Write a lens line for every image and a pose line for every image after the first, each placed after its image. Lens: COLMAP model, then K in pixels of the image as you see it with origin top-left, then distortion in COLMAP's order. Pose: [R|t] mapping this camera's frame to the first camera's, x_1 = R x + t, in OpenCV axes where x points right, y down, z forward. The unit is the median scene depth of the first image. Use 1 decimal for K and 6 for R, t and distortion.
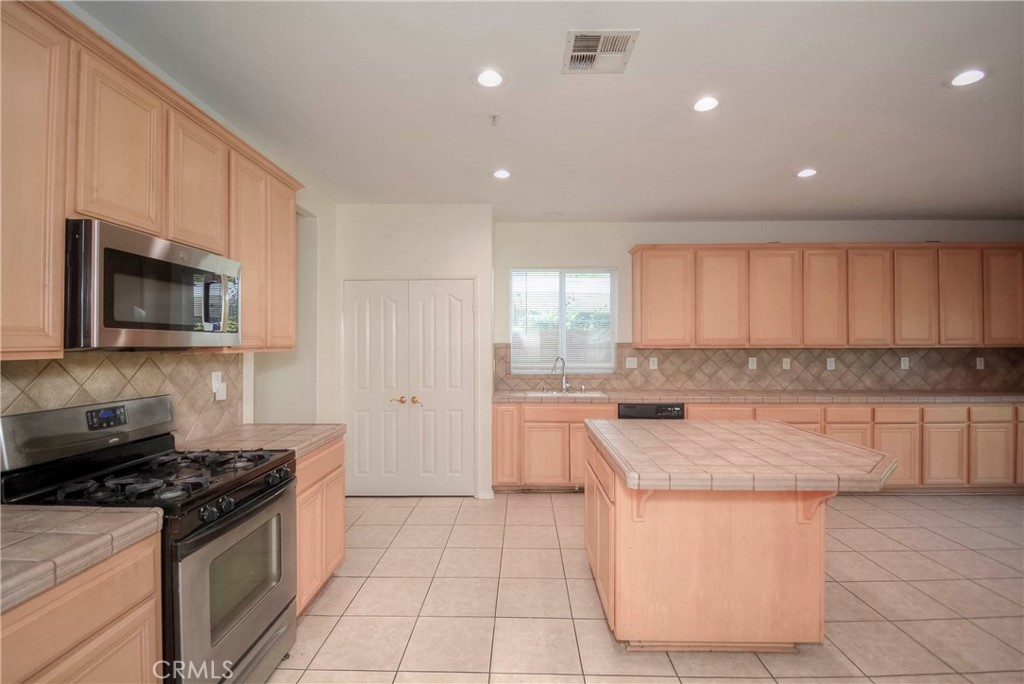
lens RADIAL K [[455.9, 0, 512.0], [0, 455.9, 342.0], [0, 0, 1]] dist [-0.000267, -0.000017]
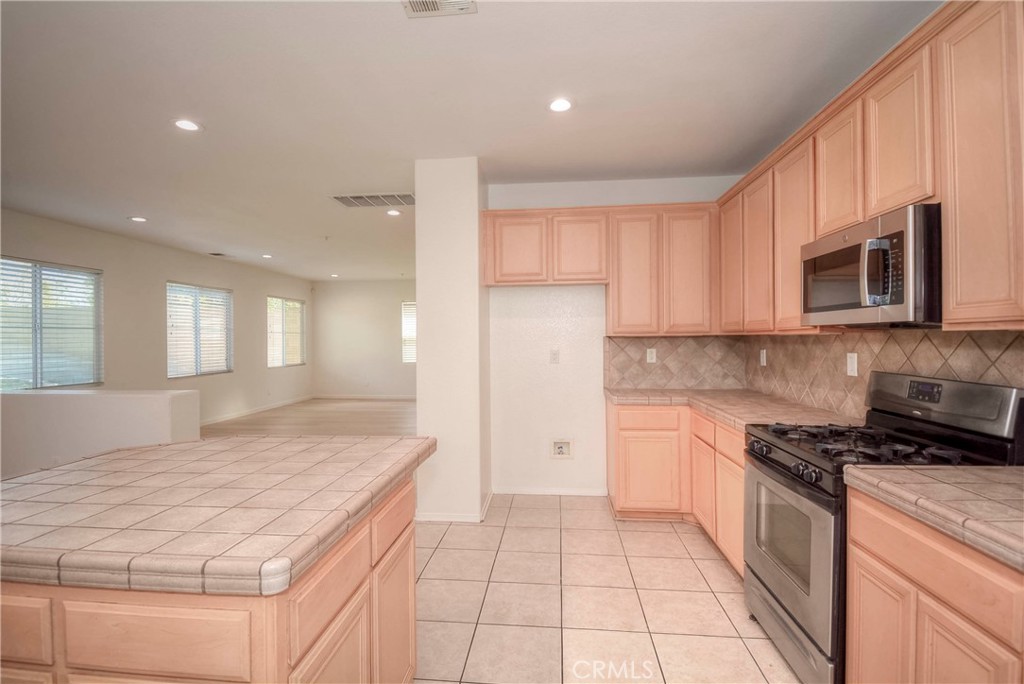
lens RADIAL K [[481.8, 0, 512.0], [0, 481.8, 342.0], [0, 0, 1]] dist [0.000273, -0.000017]
pose [[-0.997403, 0.007758, 0.071605, -0.021562], [0.007936, 0.999966, 0.002197, 0.042037], [-0.071585, 0.002760, -0.997431, 2.161432]]
